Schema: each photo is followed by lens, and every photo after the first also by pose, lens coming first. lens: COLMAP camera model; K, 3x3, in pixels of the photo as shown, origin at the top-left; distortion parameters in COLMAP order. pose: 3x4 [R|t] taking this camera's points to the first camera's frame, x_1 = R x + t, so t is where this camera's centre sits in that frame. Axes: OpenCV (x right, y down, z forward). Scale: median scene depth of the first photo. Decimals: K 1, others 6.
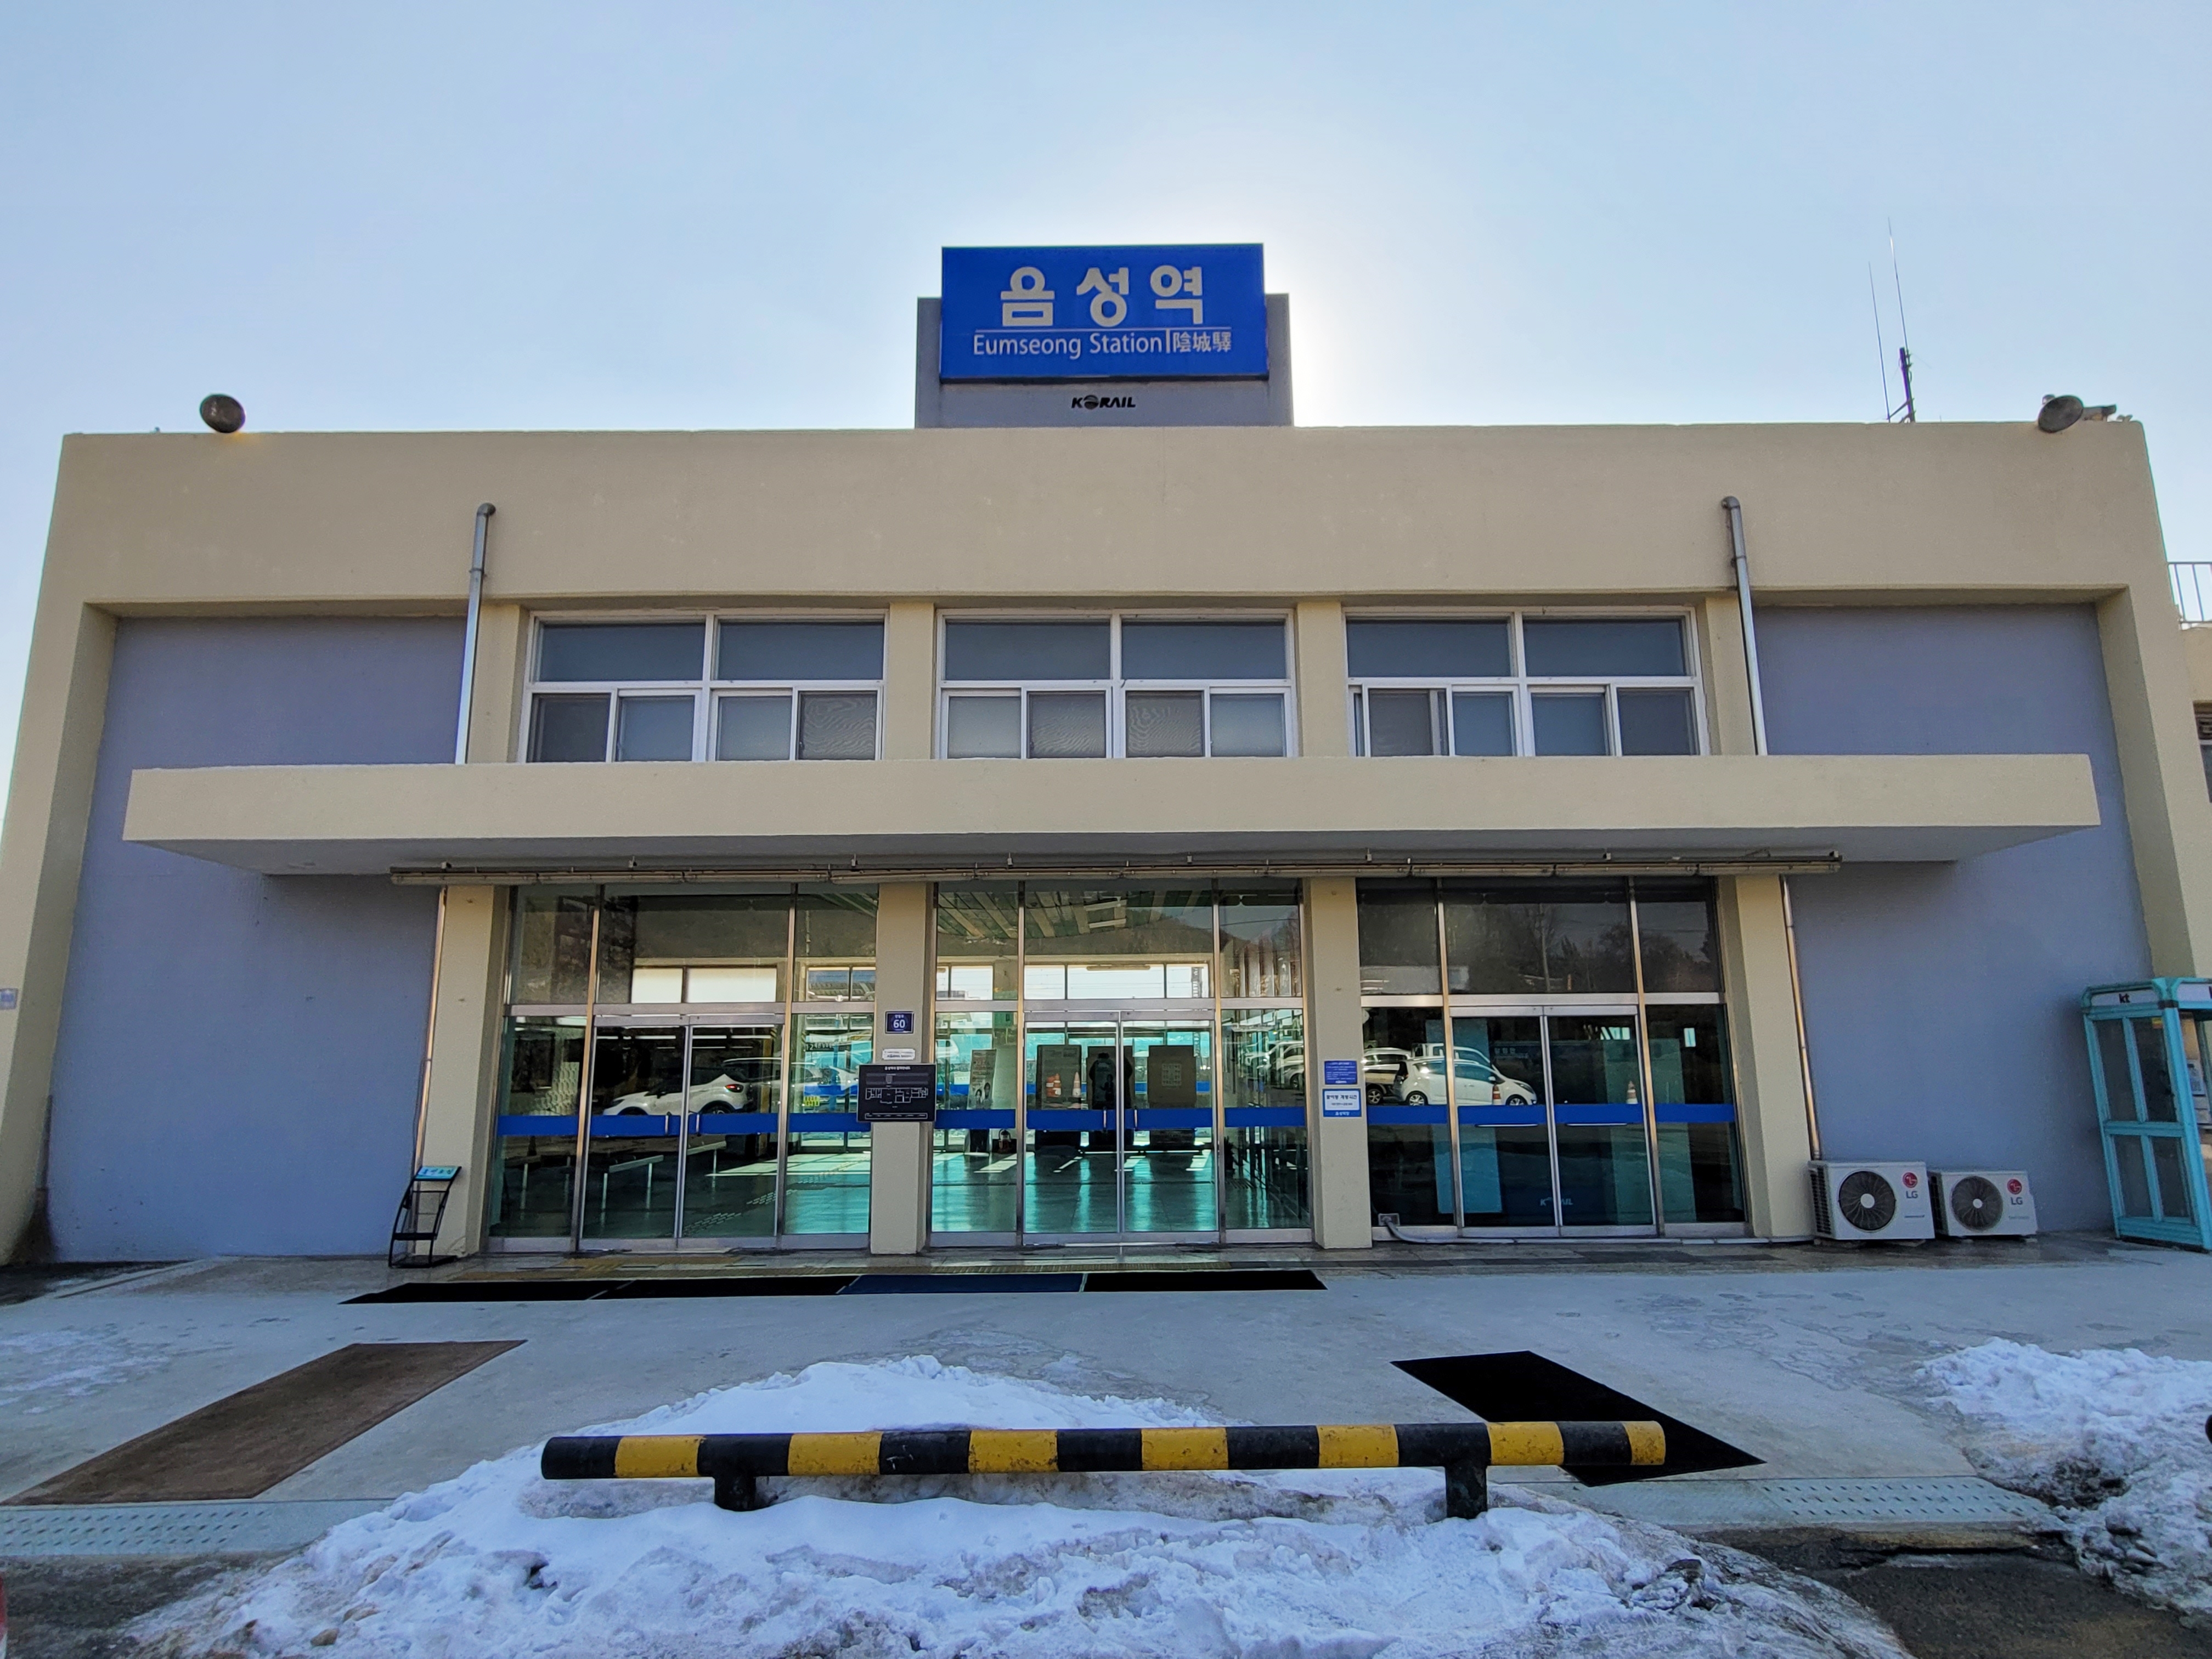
lens RADIAL K [[1227.8, 0, 1106.0], [0, 1227.8, 829.5], [0, 0, 1]] dist [0.004216, -0.001403]
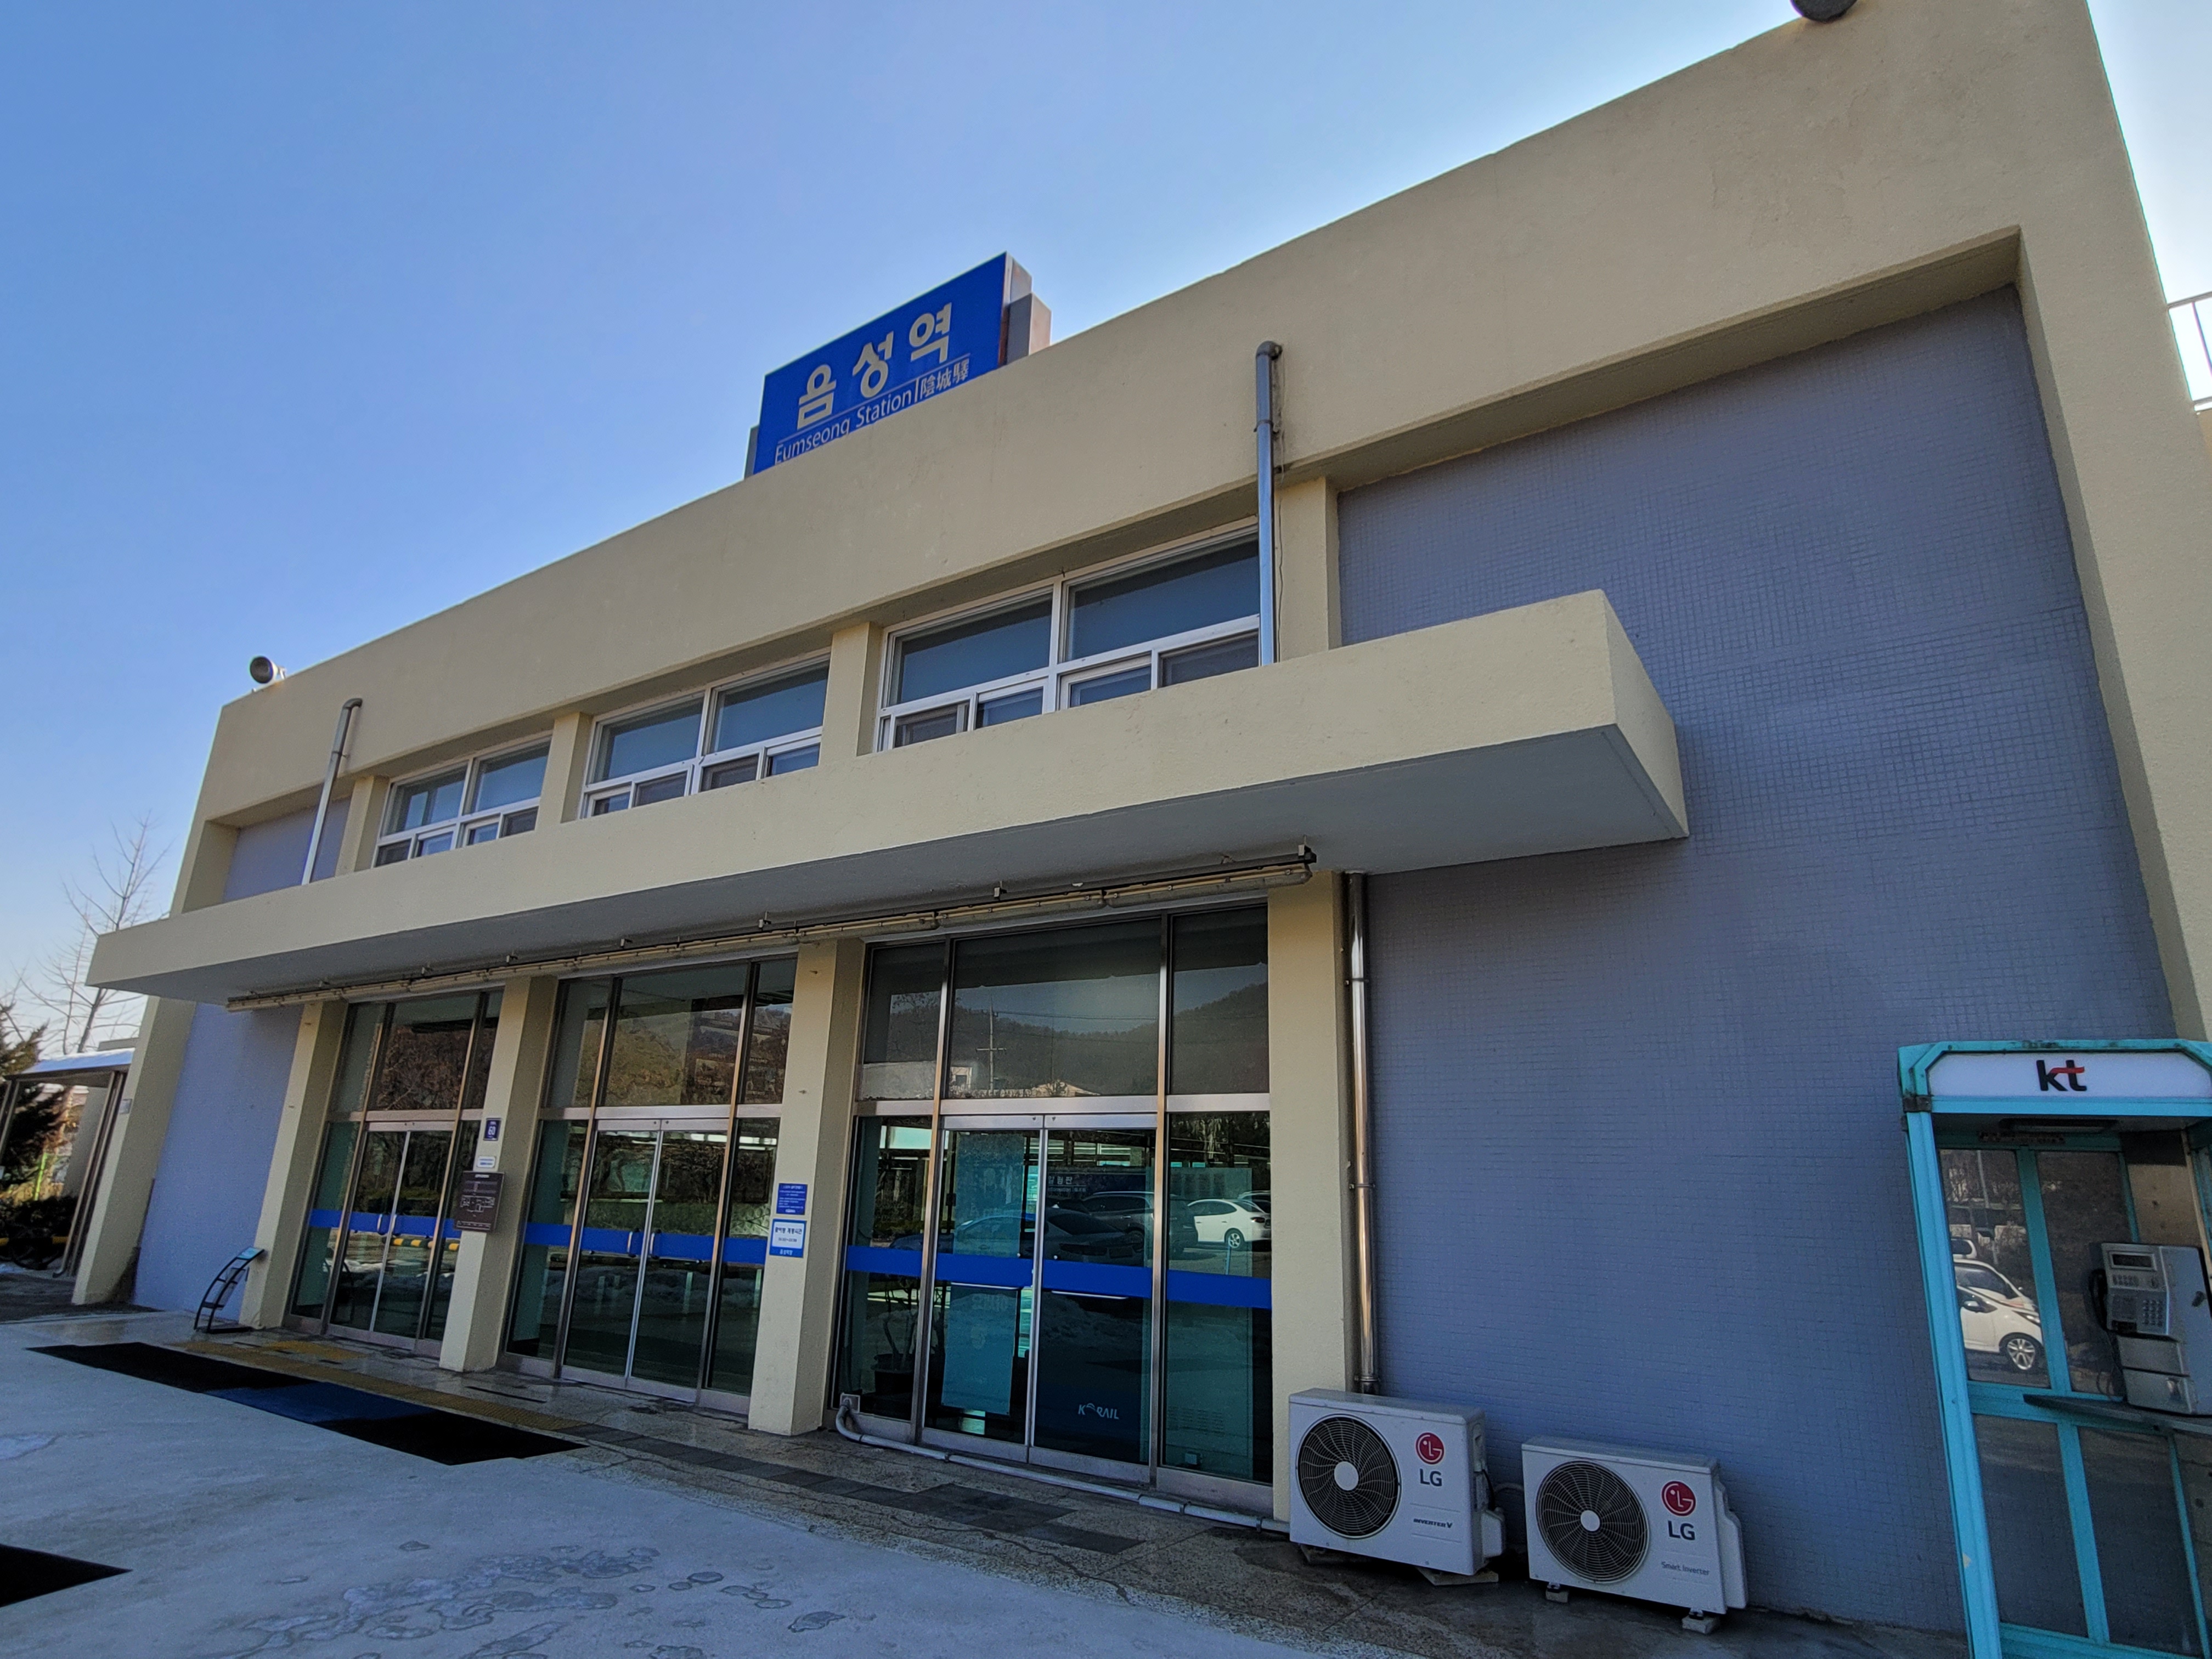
lens RADIAL K [[1191.6, 0, 1106.3], [0, 1191.6, 847.6], [0, 0, 1]] dist [0.000464, 0.000203]
pose [[0.833393, -0.118568, -0.539812, 0.760689], [0.063448, 0.990784, -0.119669, 0.075119], [0.549026, 0.065481, 0.833236, 0.436618]]
